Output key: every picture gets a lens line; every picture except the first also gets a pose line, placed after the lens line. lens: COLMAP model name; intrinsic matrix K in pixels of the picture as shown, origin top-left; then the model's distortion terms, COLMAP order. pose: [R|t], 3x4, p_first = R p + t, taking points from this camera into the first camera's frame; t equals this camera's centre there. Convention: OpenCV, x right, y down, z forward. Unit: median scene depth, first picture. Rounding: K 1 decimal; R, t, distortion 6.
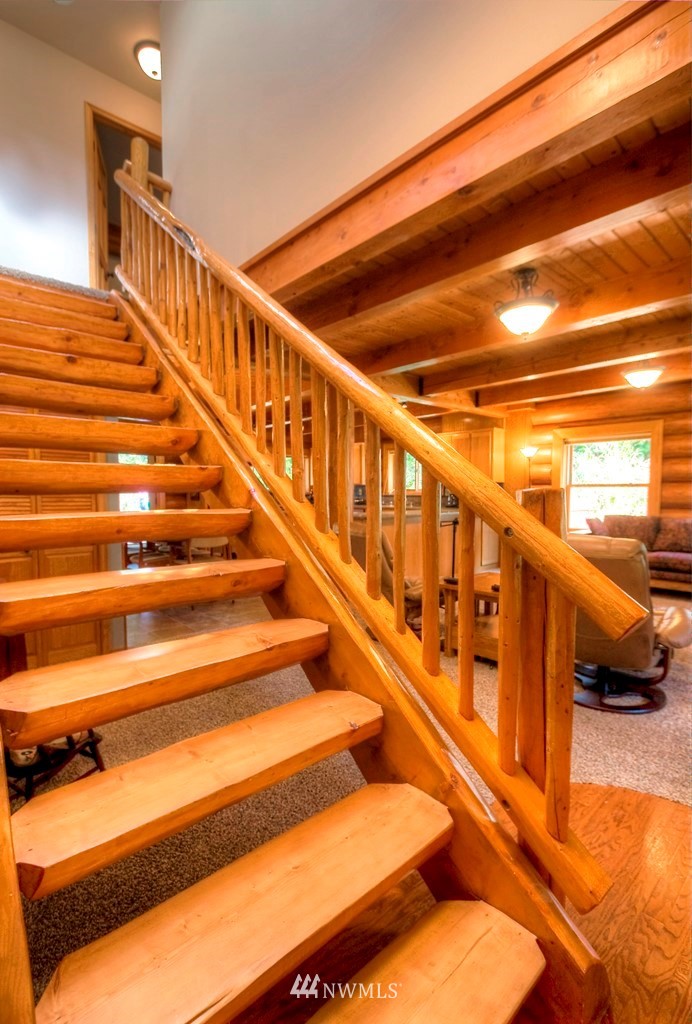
lens RADIAL K [[476.1, 0, 377.5], [0, 476.1, 512.1], [0, 0, 1]] dist [0.001794, 0.000095]
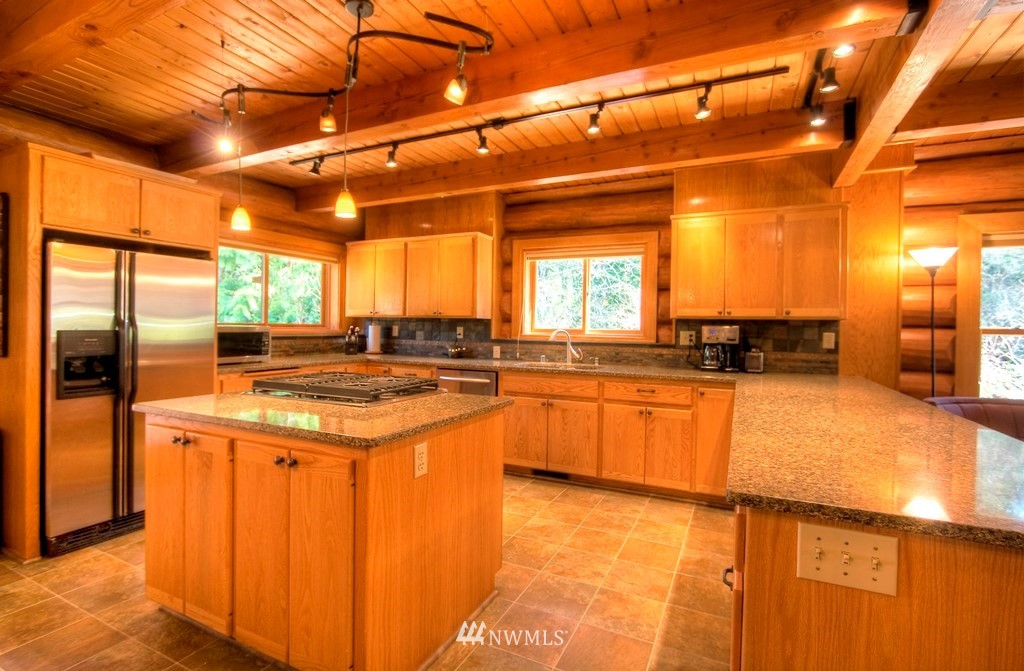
lens RADIAL K [[470.1, 0, 517.2], [0, 470.1, 327.6], [0, 0, 1]] dist [-0.027542, 0.000707]
pose [[0.935891, 0.016936, 0.351882, -0.254859], [-0.002495, 0.999137, -0.041452, -0.044728], [-0.352281, 0.037917, 0.935126, 0.854256]]
